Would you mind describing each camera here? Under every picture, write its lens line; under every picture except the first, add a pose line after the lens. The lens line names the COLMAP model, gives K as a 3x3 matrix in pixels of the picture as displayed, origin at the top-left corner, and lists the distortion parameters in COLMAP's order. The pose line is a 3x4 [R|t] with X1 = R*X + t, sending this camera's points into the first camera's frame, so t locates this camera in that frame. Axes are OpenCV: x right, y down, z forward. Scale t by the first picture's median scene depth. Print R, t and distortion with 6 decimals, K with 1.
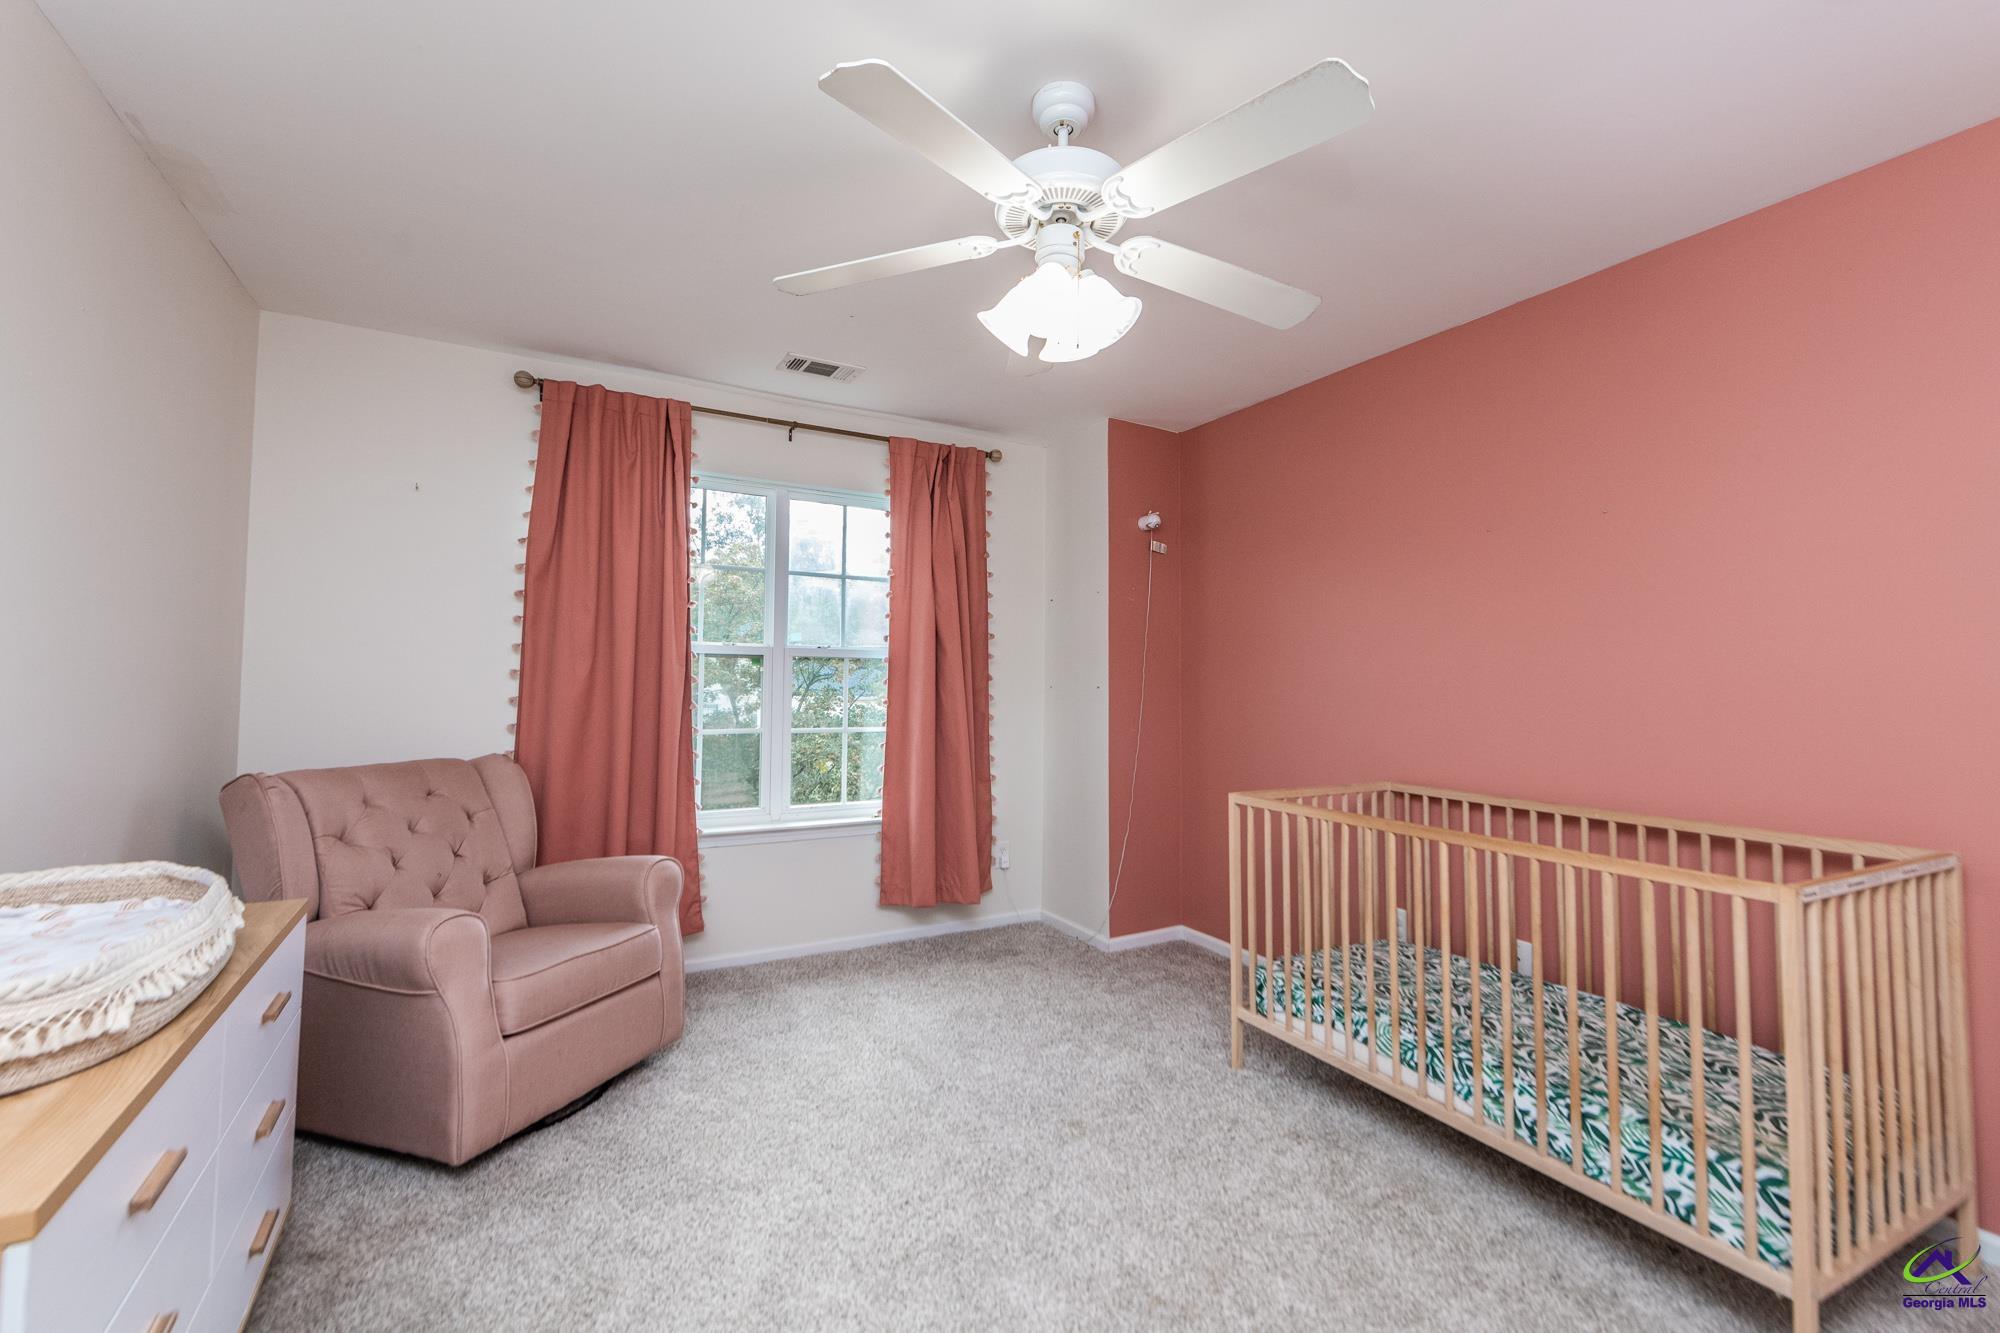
lens RADIAL K [[787.2, 0, 987.7], [0, 787.2, 649.9], [0, 0, 1]] dist [0.017699, -0.007696]
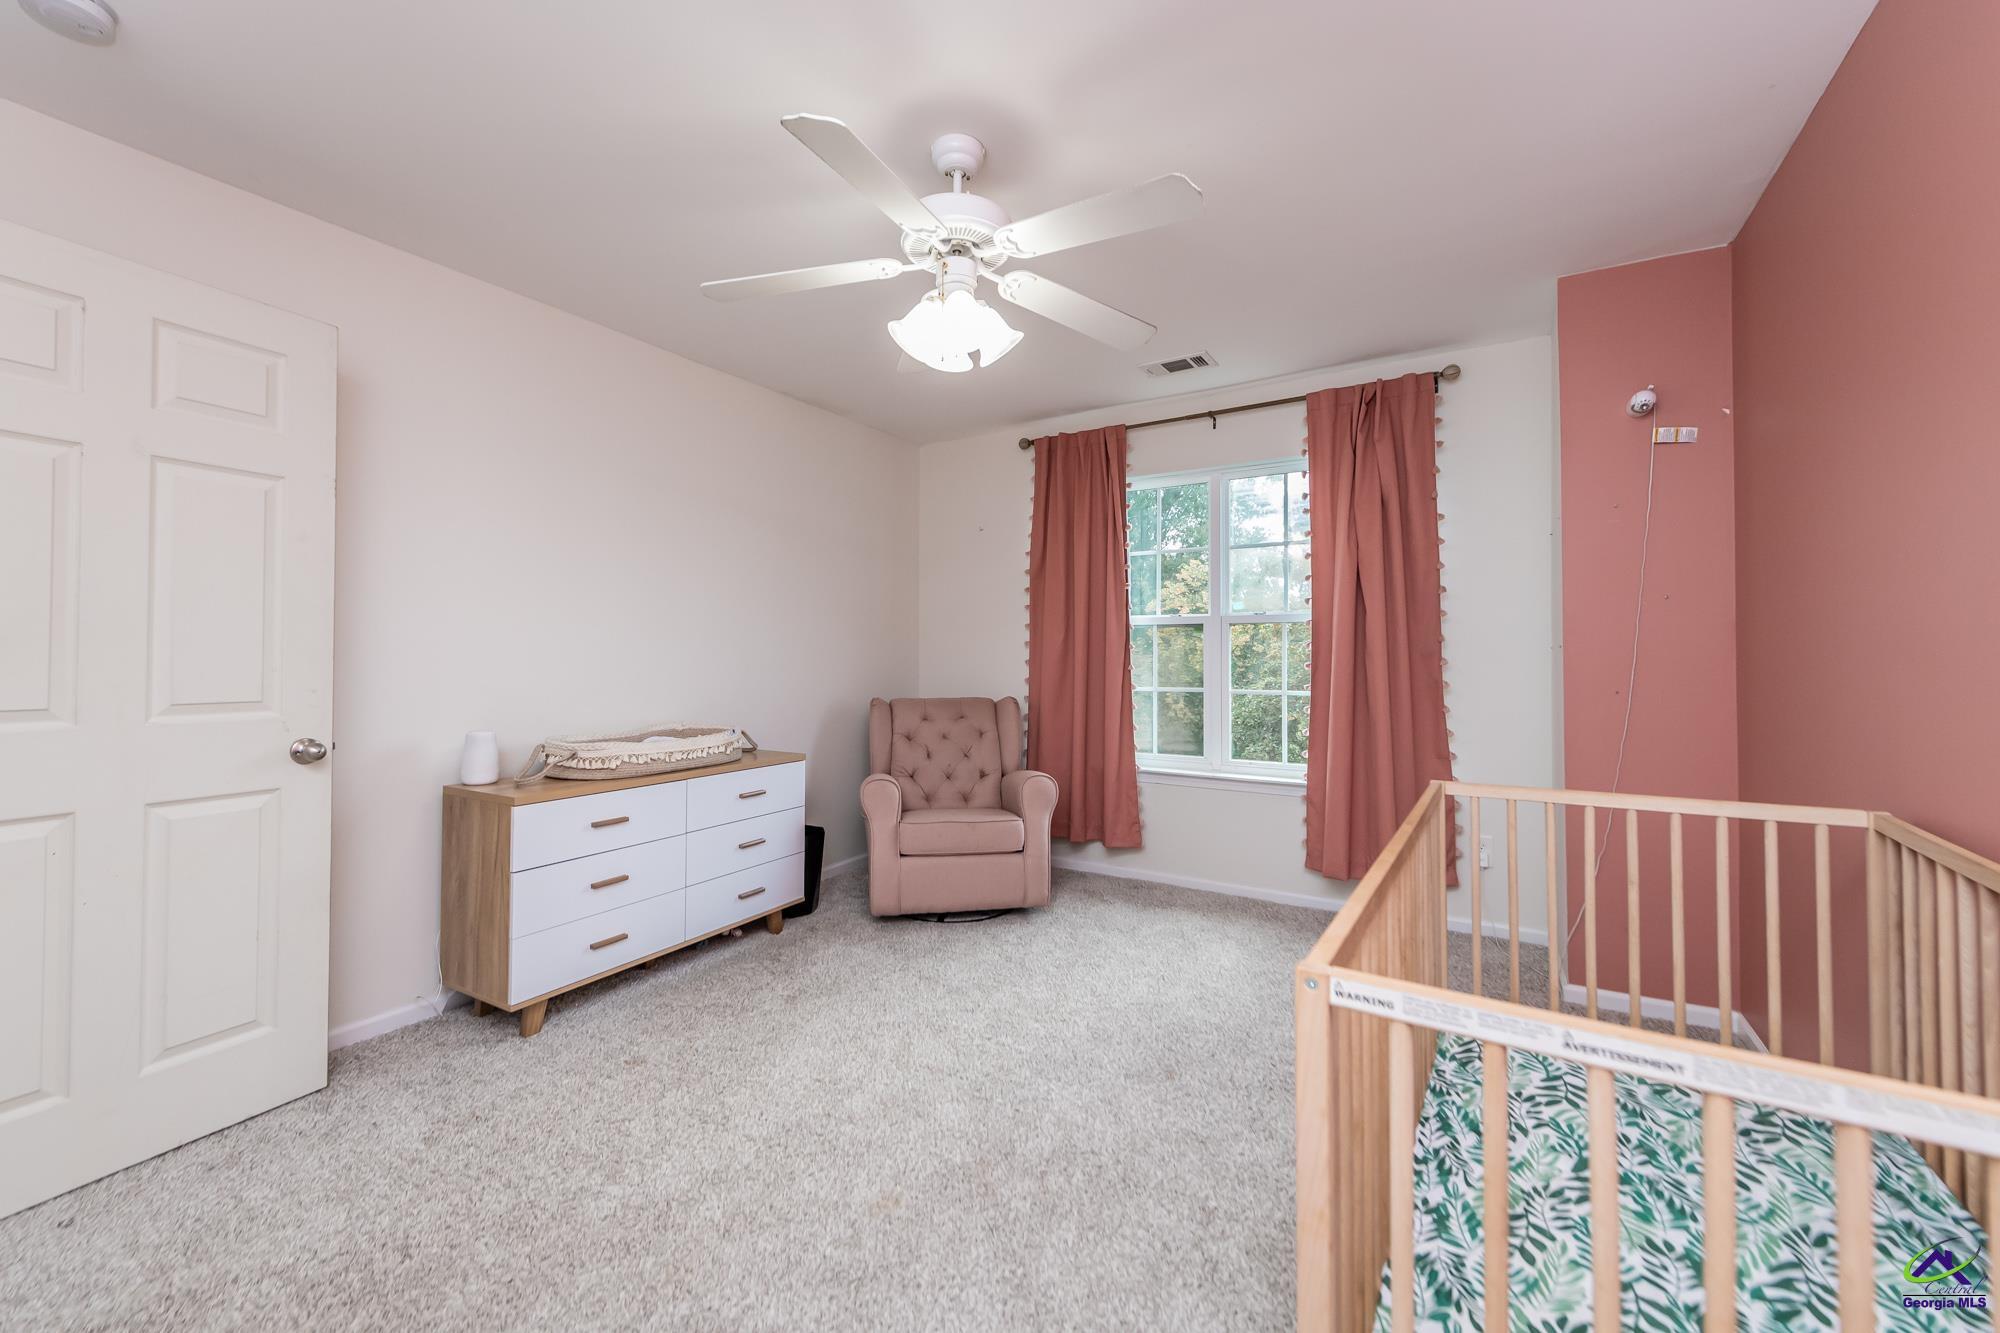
lens RADIAL K [[728.8, 0, 1004.0], [0, 728.8, 647.8], [0, 0, 1]] dist [0.013950, -0.005398]
pose [[0.542395, -0.017662, -0.839938, 0.443424], [0.041496, 0.999122, 0.005787, 0.023531], [0.839098, -0.037993, 0.542652, 0.186942]]
